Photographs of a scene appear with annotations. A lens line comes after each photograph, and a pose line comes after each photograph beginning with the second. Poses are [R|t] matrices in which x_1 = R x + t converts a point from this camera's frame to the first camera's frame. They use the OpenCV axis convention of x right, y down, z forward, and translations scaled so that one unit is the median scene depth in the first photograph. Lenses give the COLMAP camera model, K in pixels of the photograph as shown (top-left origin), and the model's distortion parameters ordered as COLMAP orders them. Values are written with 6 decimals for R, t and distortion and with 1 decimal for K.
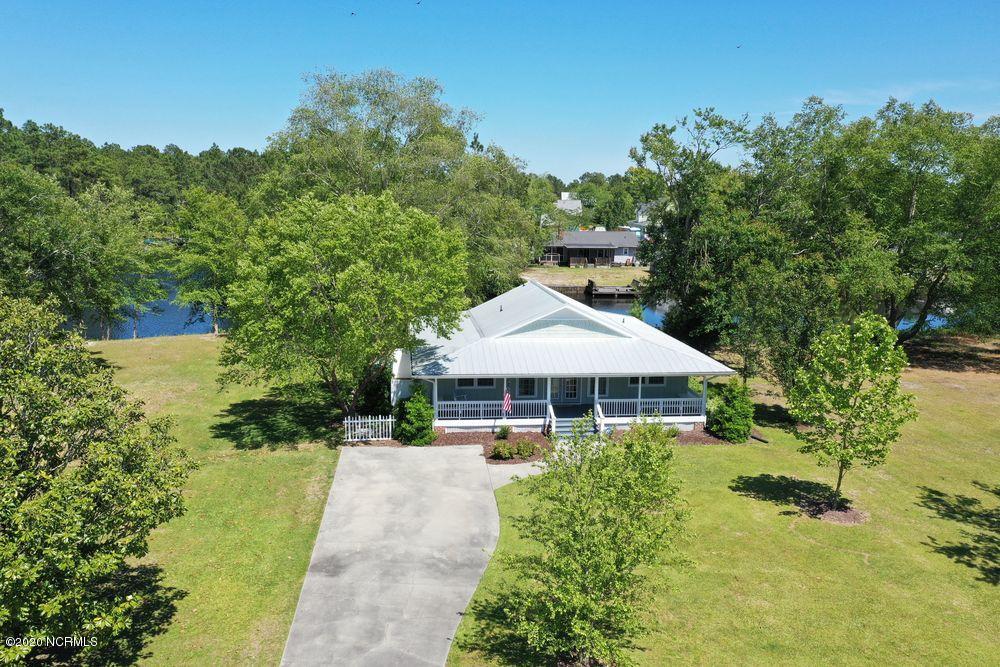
lens RADIAL K [[794.3, 0, 500.0], [0, 794.3, 333.5], [0, 0, 1]] dist [0.021707, -0.003369]
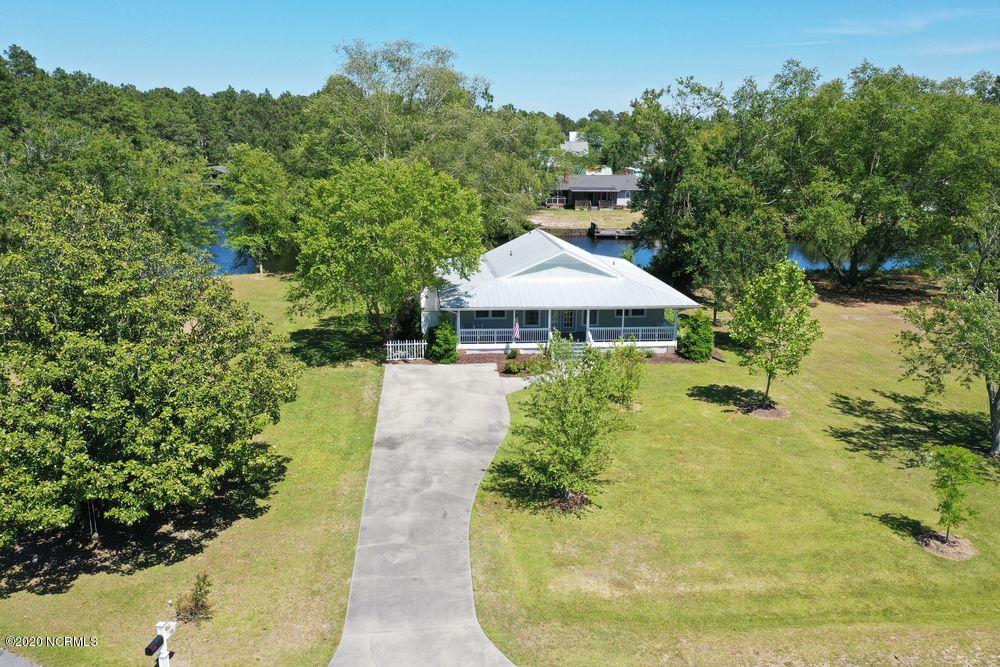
lens RADIAL K [[794.3, 0, 500.0], [0, 794.3, 333.5], [0, 0, 1]] dist [0.021707, -0.003369]
pose [[0.999942, 0.000010, -0.010751, -0.002530], [0.000832, 0.996927, 0.078328, -0.005349], [0.010719, -0.078333, 0.996870, -0.241719]]
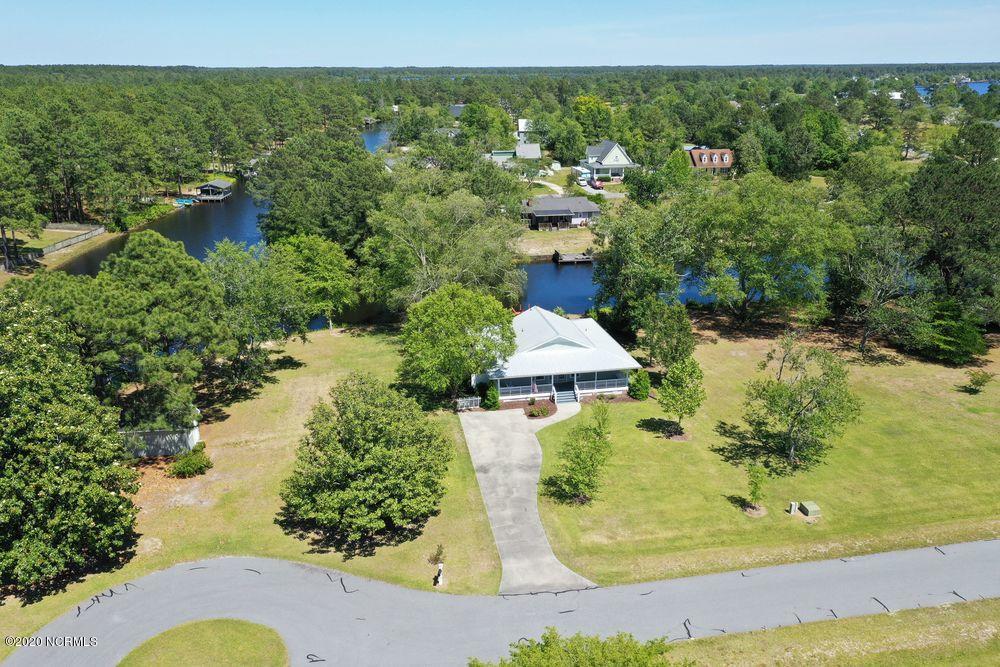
lens RADIAL K [[794.3, 0, 500.0], [0, 794.3, 333.5], [0, 0, 1]] dist [0.021707, -0.003369]
pose [[0.997444, -0.041207, 0.058373, -0.190587], [0.032223, 0.988574, 0.147251, -0.355728], [-0.063774, -0.144994, 0.987375, -1.014647]]
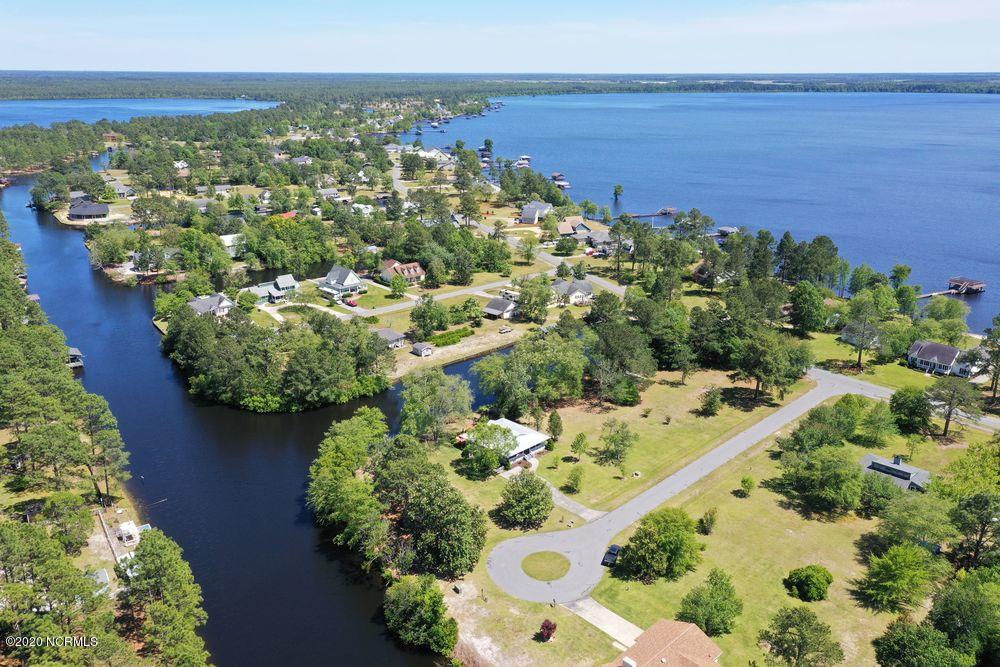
lens RADIAL K [[794.3, 0, 500.0], [0, 794.3, 333.5], [0, 0, 1]] dist [0.021707, -0.003369]
pose [[0.785723, -0.206343, 0.583148, -2.840273], [0.118630, 0.975489, 0.185331, -1.607909], [-0.607096, -0.076440, 0.790943, -2.837127]]
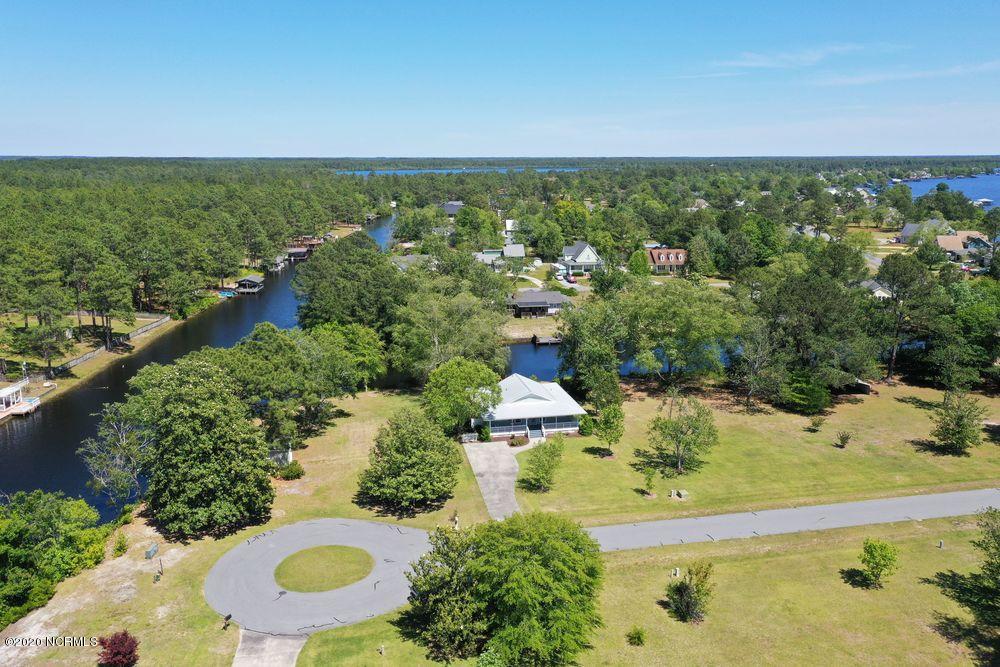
lens RADIAL K [[794.3, 0, 500.0], [0, 794.3, 333.5], [0, 0, 1]] dist [0.021707, -0.003369]
pose [[0.996501, -0.034819, 0.075981, -0.259652], [0.031552, 0.998543, 0.043779, -0.403025], [-0.077394, -0.041229, 0.996148, -2.011221]]
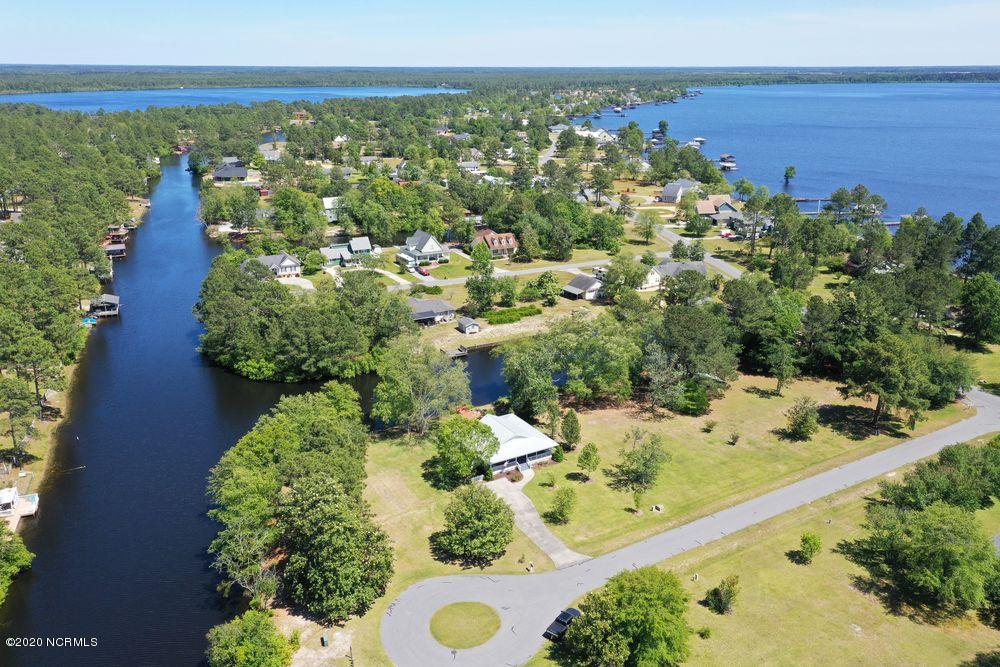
lens RADIAL K [[794.3, 0, 500.0], [0, 794.3, 333.5], [0, 0, 1]] dist [0.021707, -0.003369]
pose [[0.913953, -0.142808, 0.379863, -1.384661], [0.083894, 0.982306, 0.167443, -1.173202], [-0.397054, -0.121167, 0.909762, -2.391116]]
